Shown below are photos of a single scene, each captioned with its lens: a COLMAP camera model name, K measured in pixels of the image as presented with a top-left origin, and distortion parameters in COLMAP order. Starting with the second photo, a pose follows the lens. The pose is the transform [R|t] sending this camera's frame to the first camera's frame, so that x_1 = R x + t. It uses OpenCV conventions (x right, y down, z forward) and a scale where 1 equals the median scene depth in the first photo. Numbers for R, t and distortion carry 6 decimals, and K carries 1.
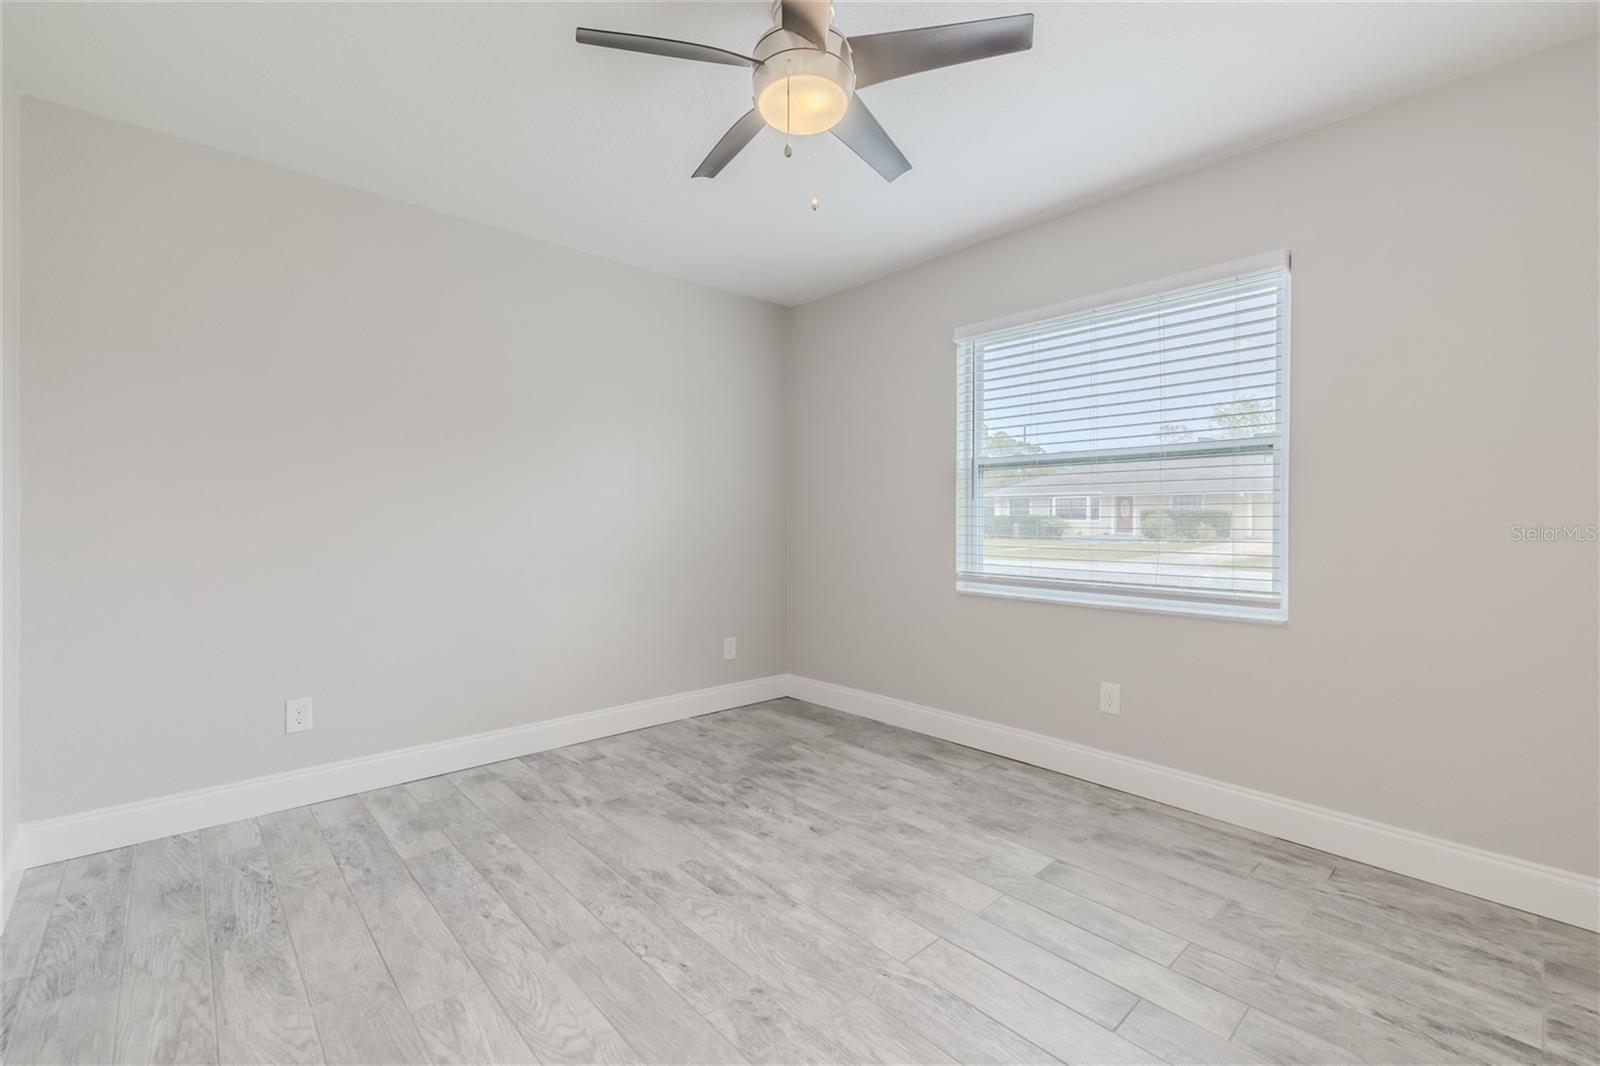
lens RADIAL K [[677.7, 0, 800.0], [0, 677.7, 533.0], [0, 0, 1]] dist [0.021179, 0.000044]
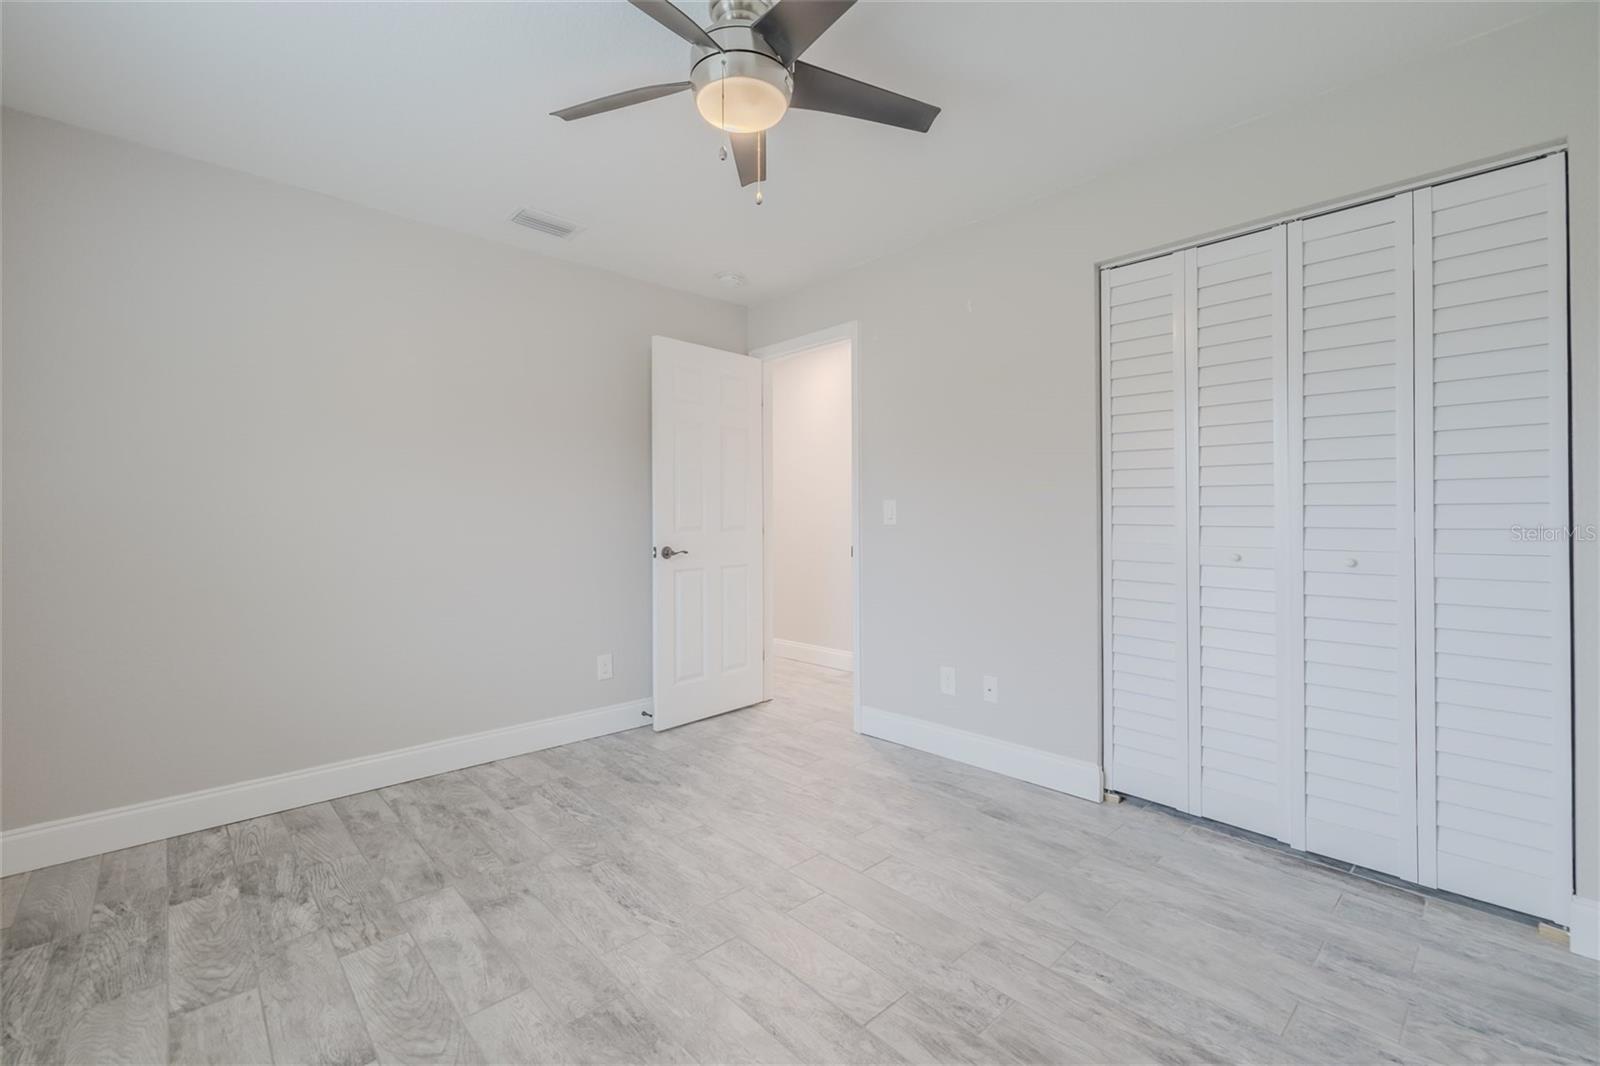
lens RADIAL K [[676.6, 0, 816.9], [0, 676.6, 526.1], [0, 0, 1]] dist [0.000634, 0.000019]
pose [[-0.999738, -0.000240, -0.022869, -0.082407], [-0.000938, 0.999533, 0.030537, -0.041823], [0.022851, 0.030551, -0.999272, 1.973545]]
